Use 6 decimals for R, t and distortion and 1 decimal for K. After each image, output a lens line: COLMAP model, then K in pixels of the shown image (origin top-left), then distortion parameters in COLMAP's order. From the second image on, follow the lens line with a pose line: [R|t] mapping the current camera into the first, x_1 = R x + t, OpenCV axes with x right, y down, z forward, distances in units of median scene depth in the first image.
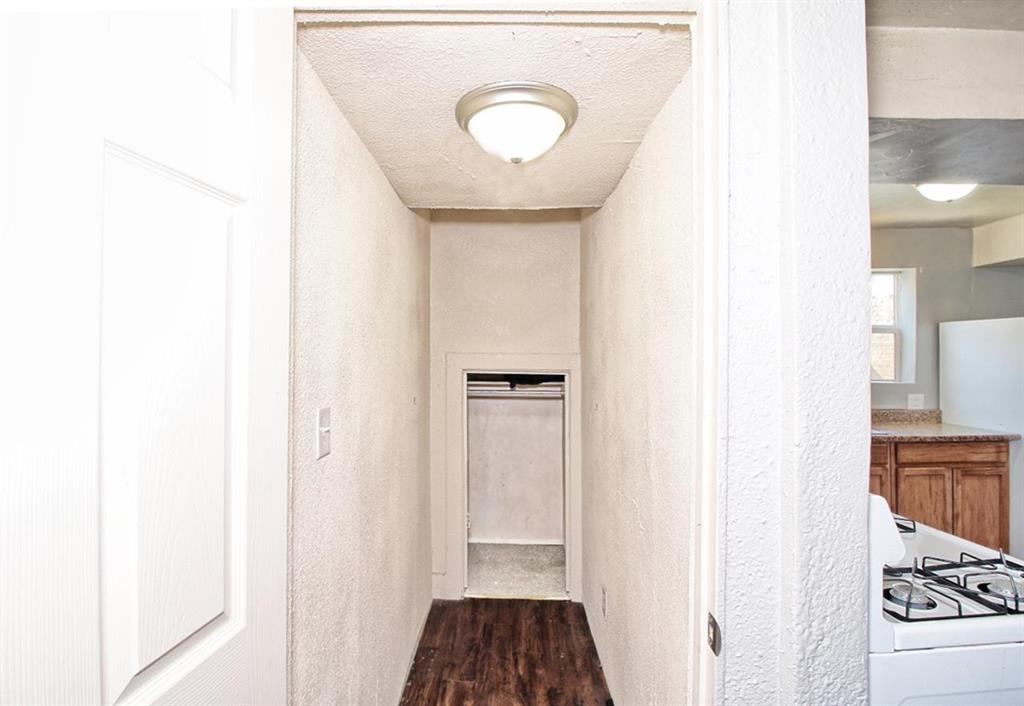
lens RADIAL K [[513.5, 0, 519.1], [0, 513.5, 352.1], [0, 0, 1]] dist [-0.007043, -0.001214]
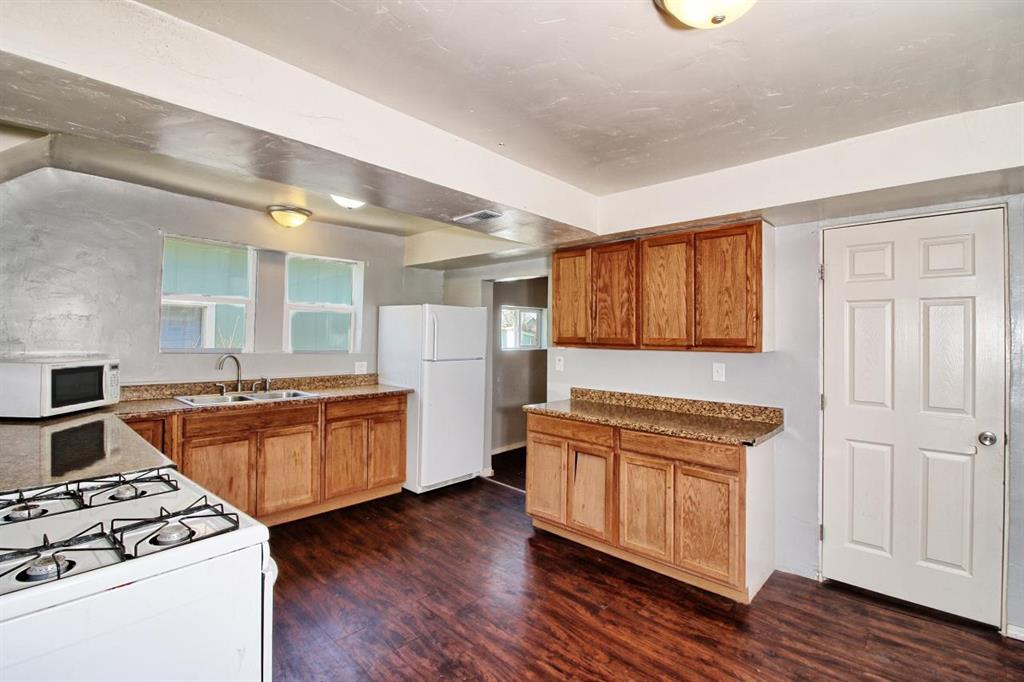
lens RADIAL K [[474.6, 0, 510.3], [0, 474.6, 335.0], [0, 0, 1]] dist [0.005315, -0.005177]
pose [[0.701733, 0.012509, 0.712330, 0.243031], [-0.022670, 0.999732, 0.004777, 0.001798], [-0.712079, -0.019501, 0.701828, -0.094597]]
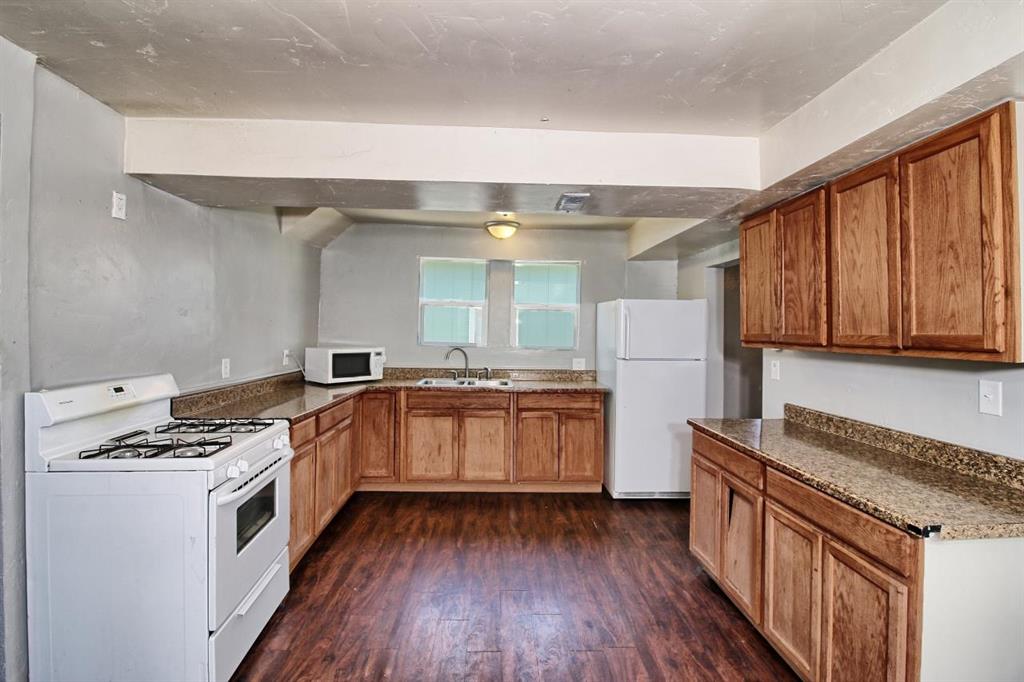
lens RADIAL K [[474.6, 0, 505.2], [0, 474.6, 335.5], [0, 0, 1]] dist [0.005315, -0.005177]
pose [[0.999837, 0.013398, 0.012068, 0.689924], [-0.013672, 0.999645, 0.022881, -0.001197], [-0.011757, -0.023042, 0.999665, -0.235555]]
